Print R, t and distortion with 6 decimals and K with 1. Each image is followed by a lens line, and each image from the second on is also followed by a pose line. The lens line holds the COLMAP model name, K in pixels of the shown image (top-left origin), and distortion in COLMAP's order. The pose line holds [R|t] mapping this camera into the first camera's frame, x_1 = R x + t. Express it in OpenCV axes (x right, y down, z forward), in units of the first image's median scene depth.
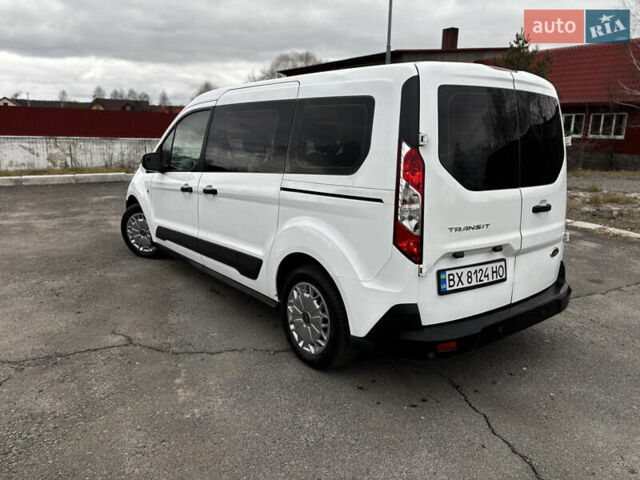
lens RADIAL K [[494.7, 0, 320.7], [0, 494.7, 236.8], [0, 0, 1]] dist [0.028178, -0.026529]
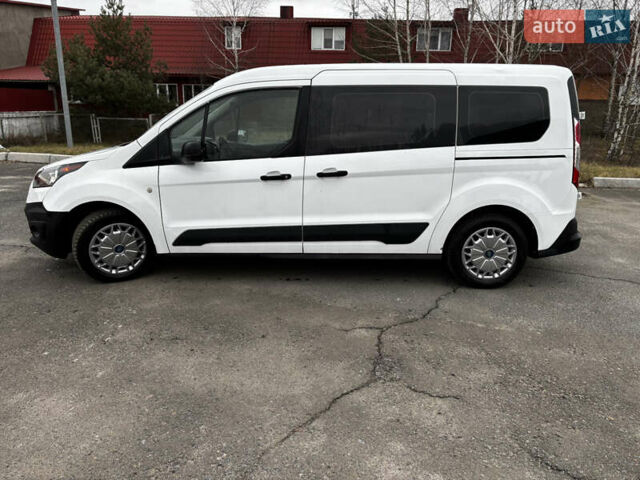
lens RADIAL K [[494.7, 0, 319.7], [0, 494.7, 243.3], [0, 0, 1]] dist [0.028178, -0.026529]
pose [[0.614484, -0.224669, 0.756263, -1.233990], [0.167505, 0.973892, 0.153220, -0.135312], [-0.770942, 0.032526, 0.636074, 0.470456]]
